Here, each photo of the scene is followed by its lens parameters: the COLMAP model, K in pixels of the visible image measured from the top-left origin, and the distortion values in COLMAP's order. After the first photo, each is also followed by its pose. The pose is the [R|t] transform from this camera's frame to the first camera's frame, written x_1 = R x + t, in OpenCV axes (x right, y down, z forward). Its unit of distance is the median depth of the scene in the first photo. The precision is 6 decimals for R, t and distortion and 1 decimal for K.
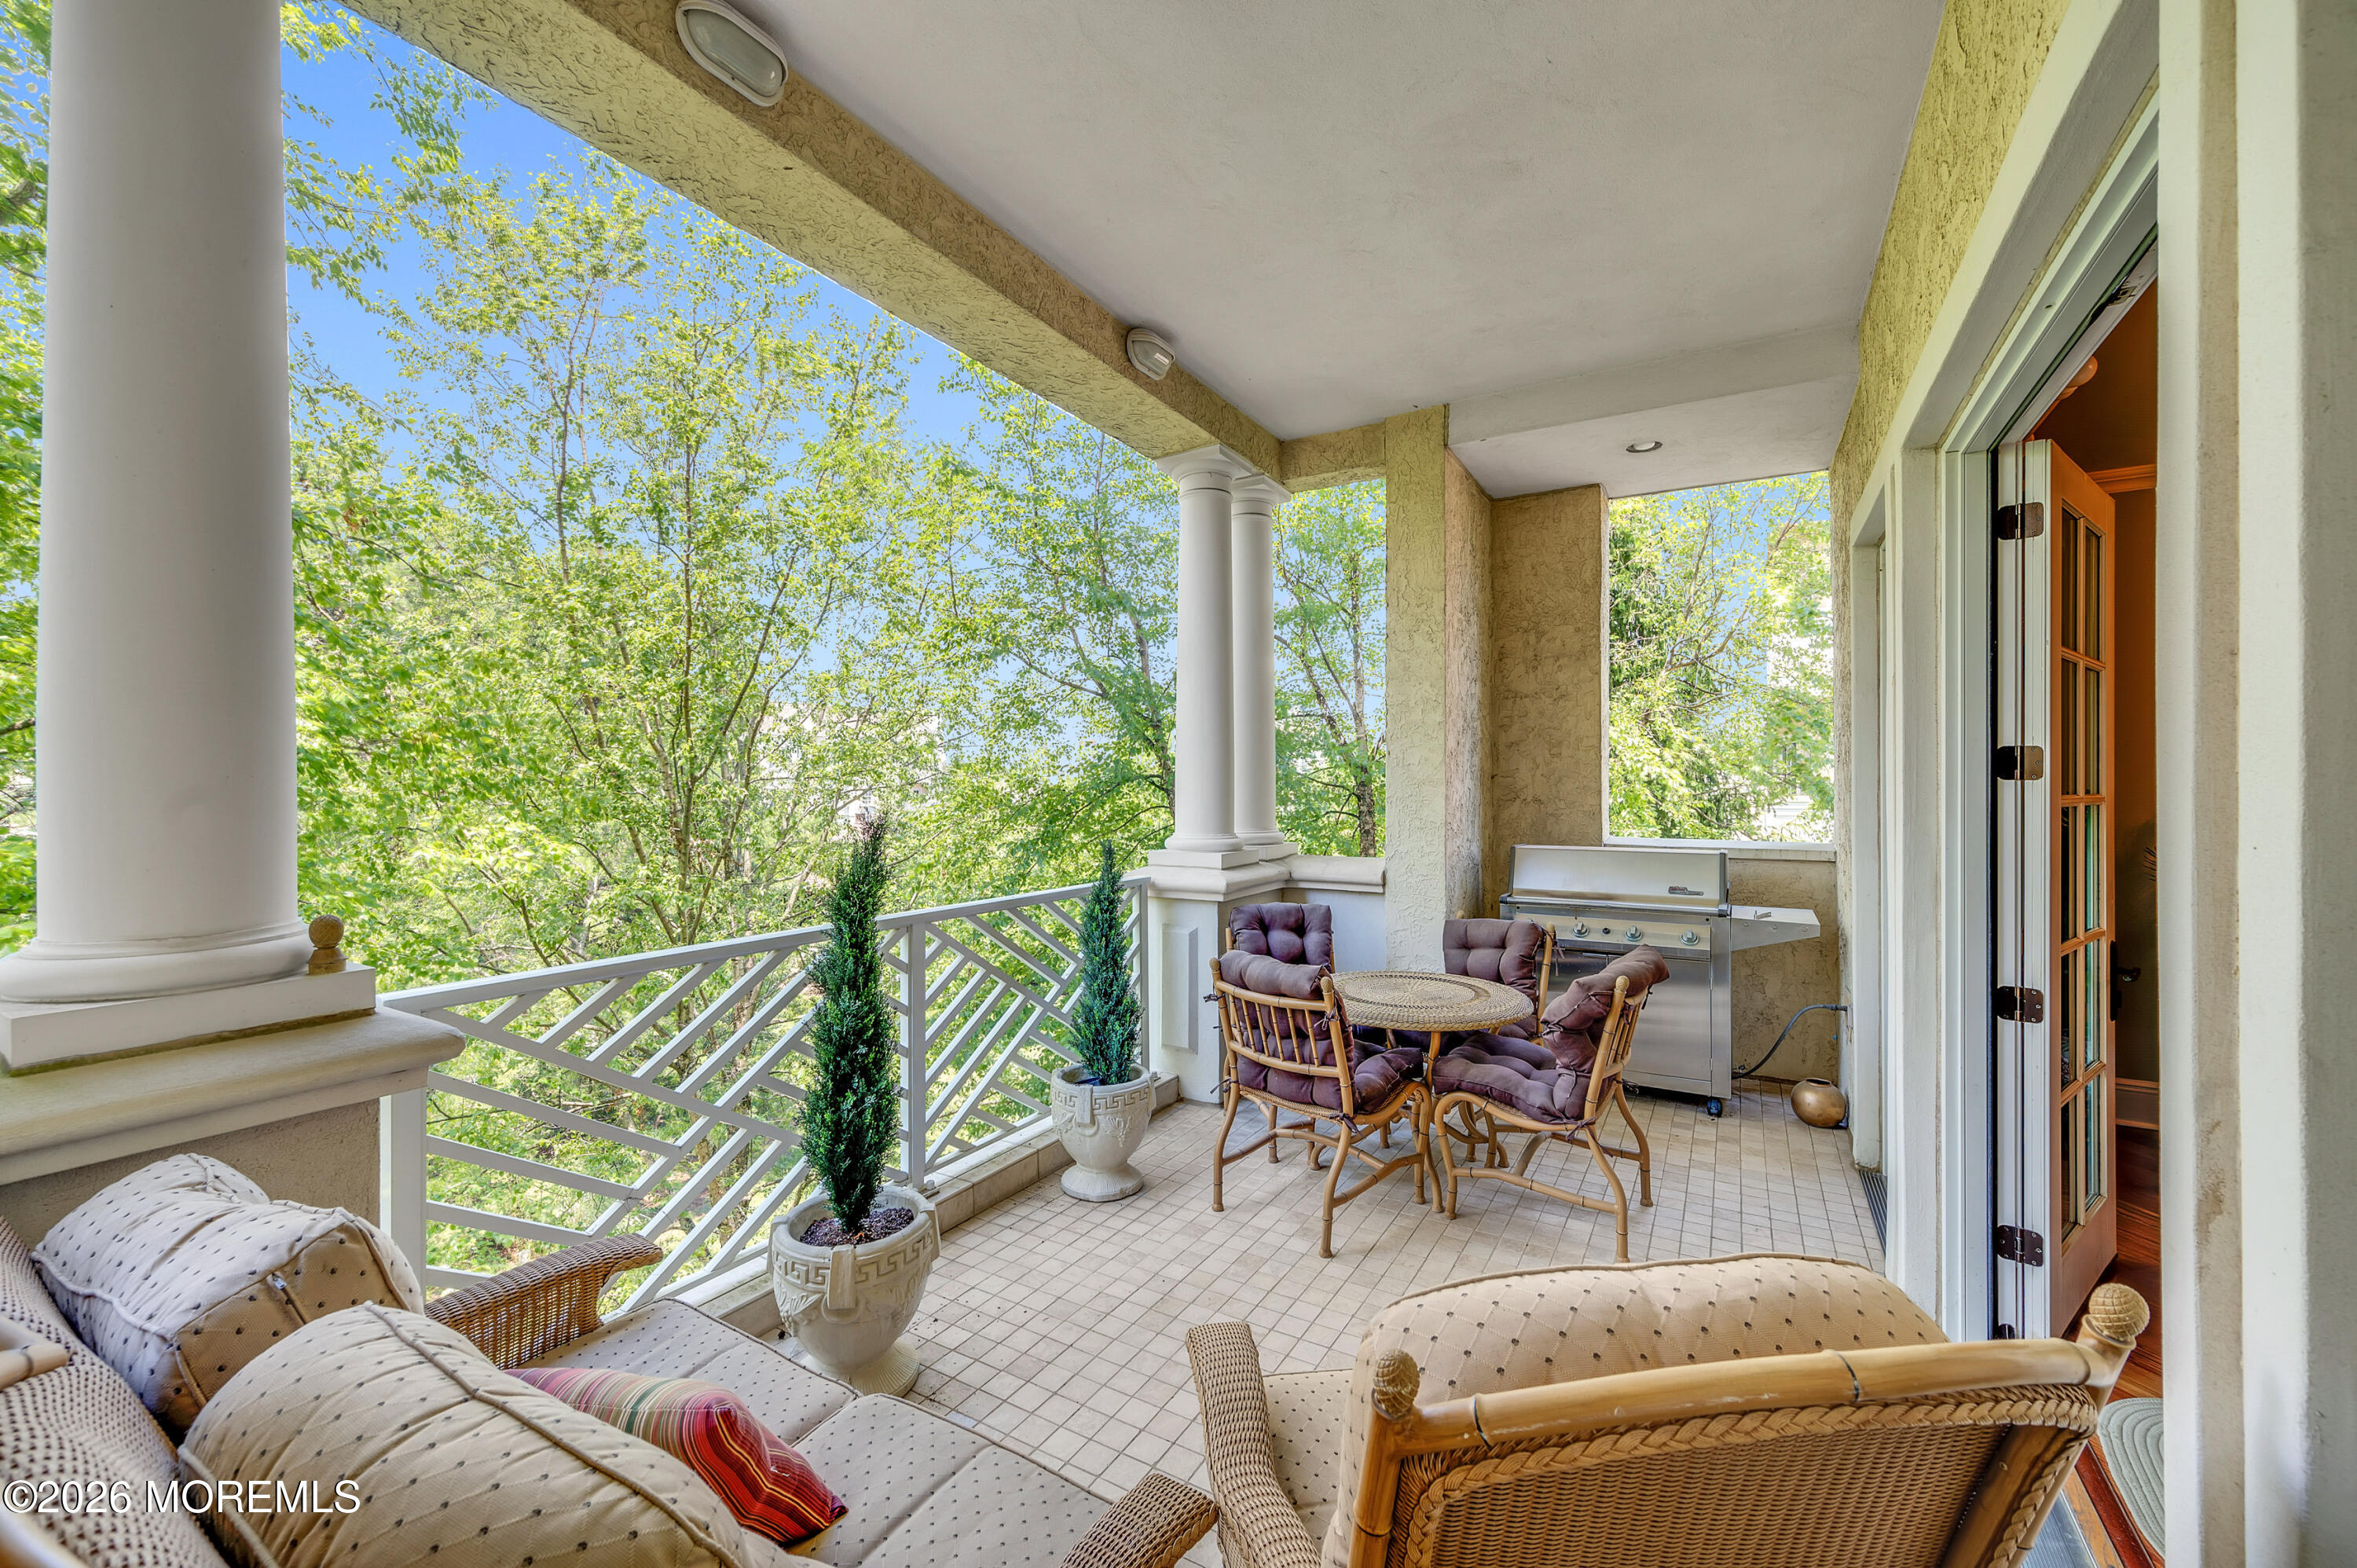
lens RADIAL K [[933.5, 0, 1196.1], [0, 933.5, 780.4], [0, 0, 1]] dist [-0.002800, -0.000068]
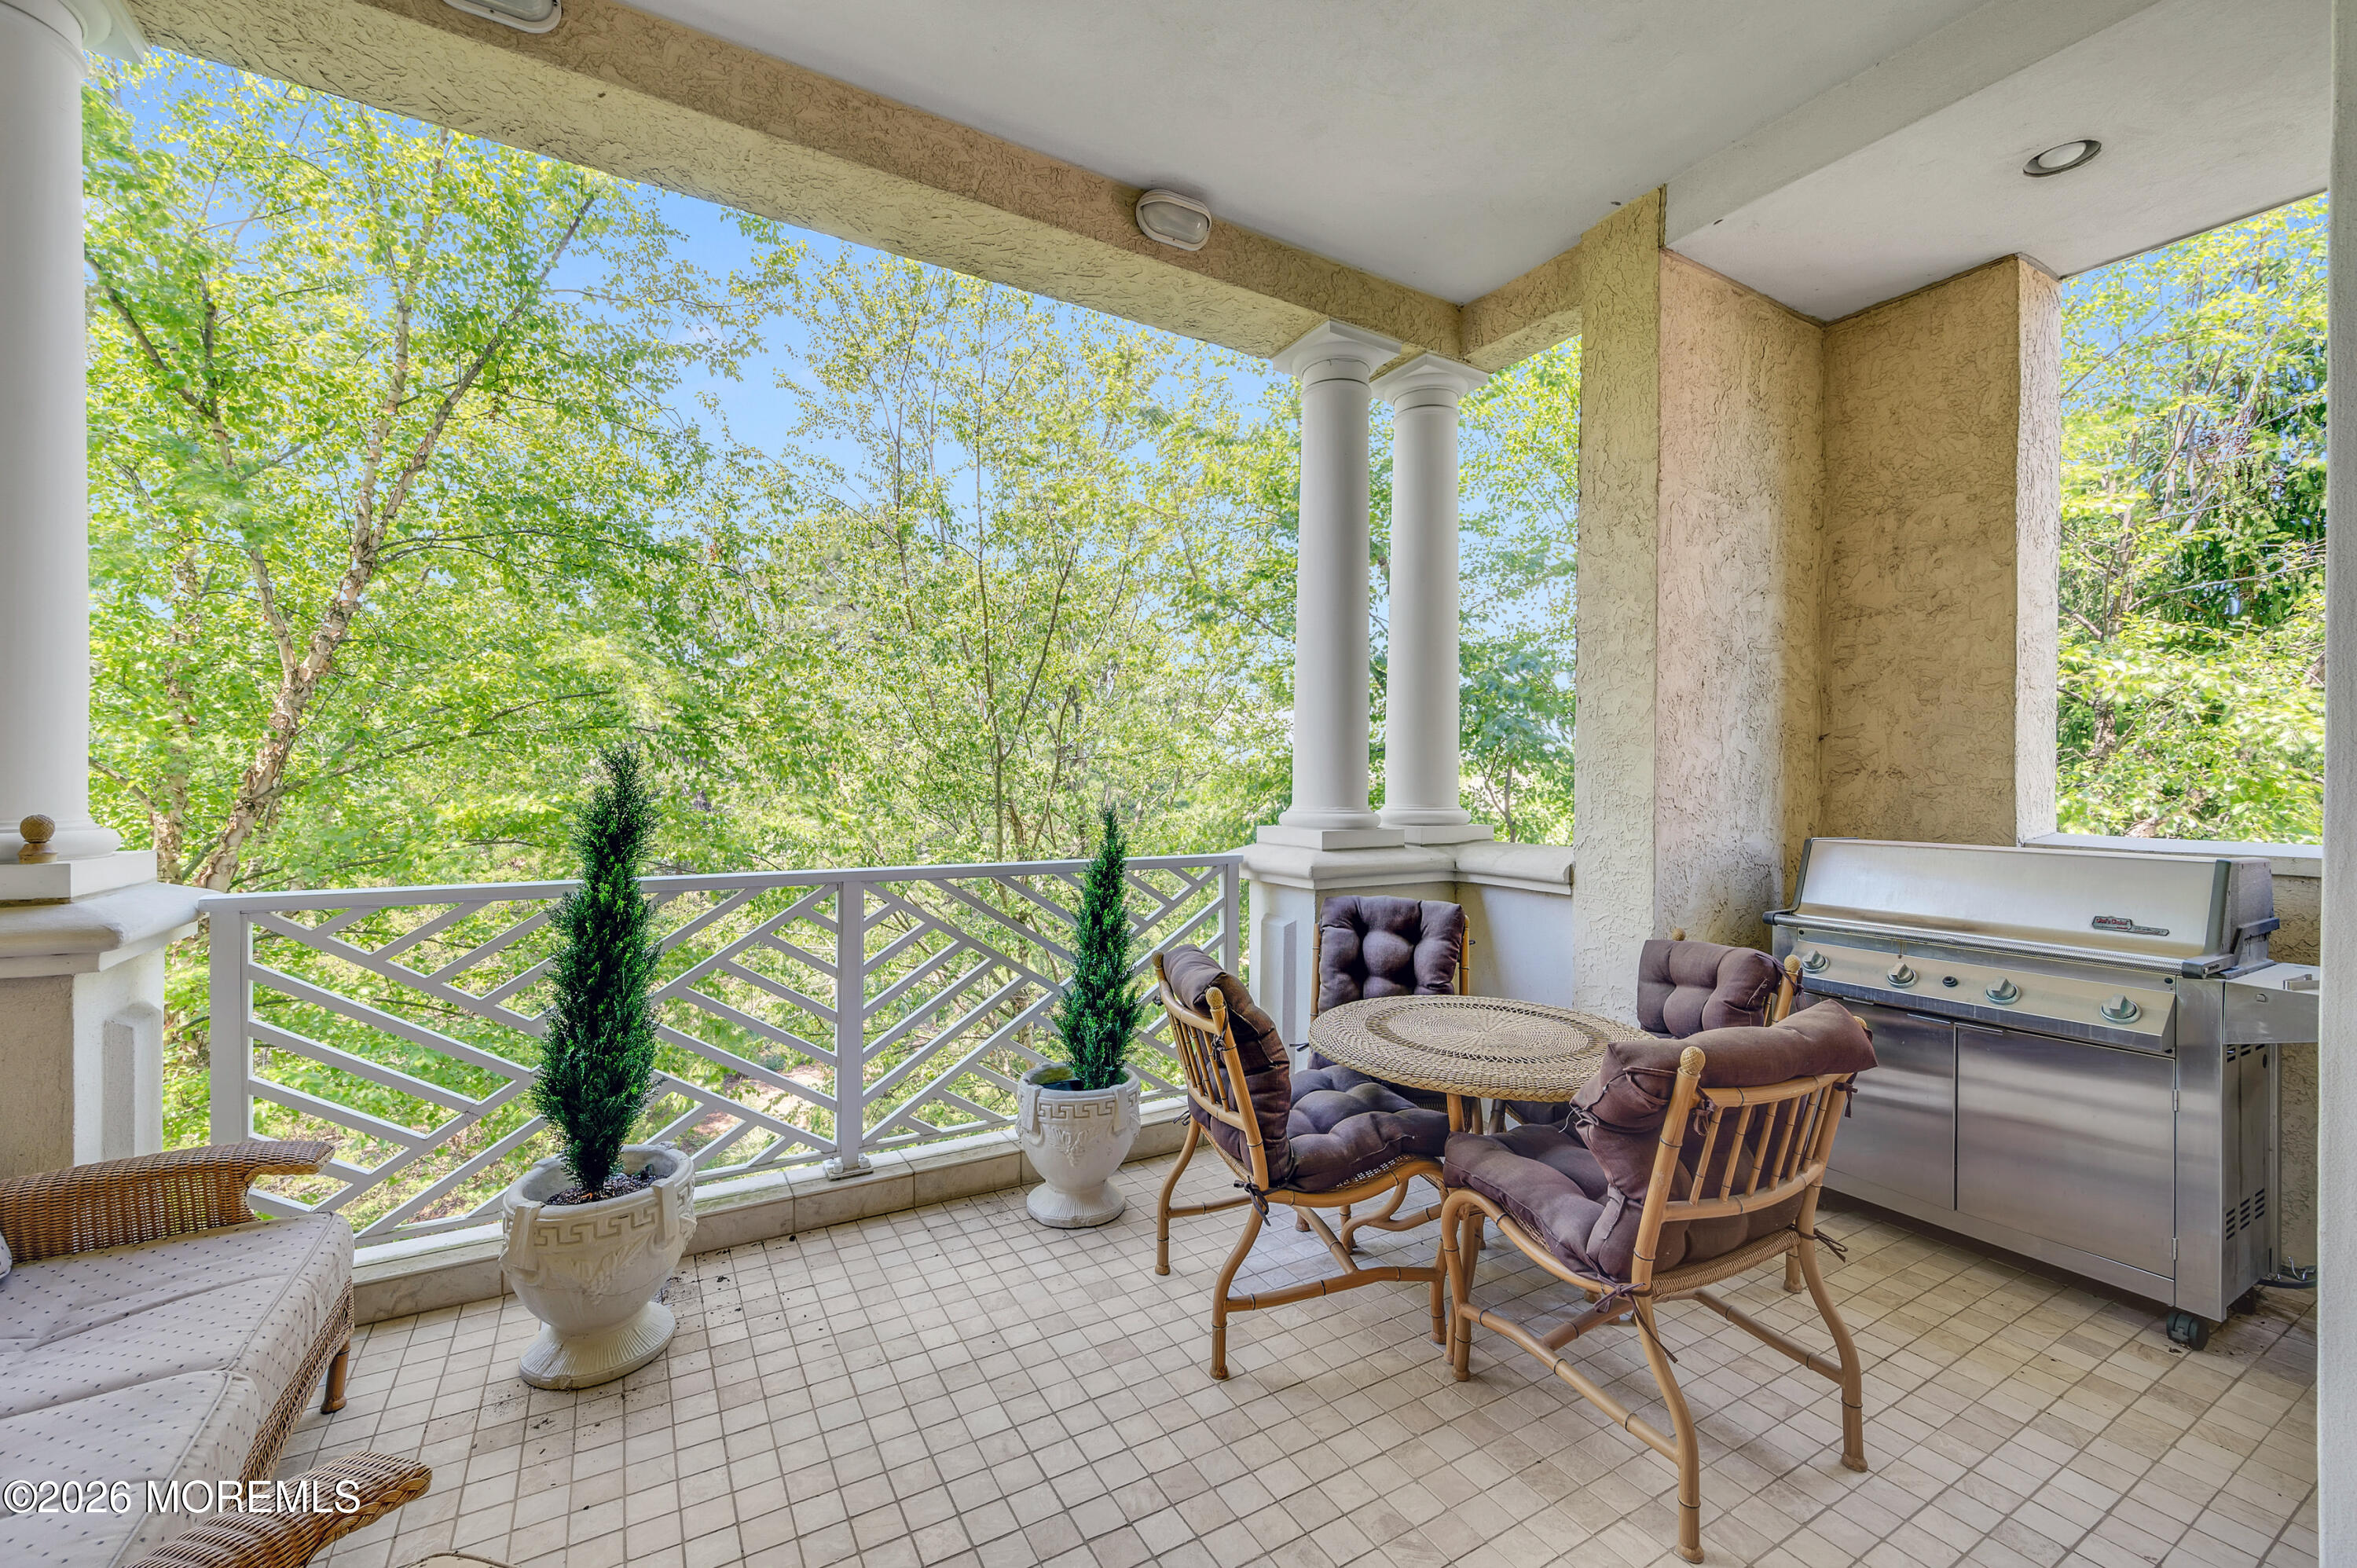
lens RADIAL K [[933.5, 0, 1196.1], [0, 933.5, 780.4], [0, 0, 1]] dist [-0.002800, -0.000068]
pose [[0.869808, 0.003916, -0.493375, 0.332398], [-0.003219, 0.999992, 0.002262, 0.034290], [0.493380, -0.000379, 0.869814, 0.254685]]
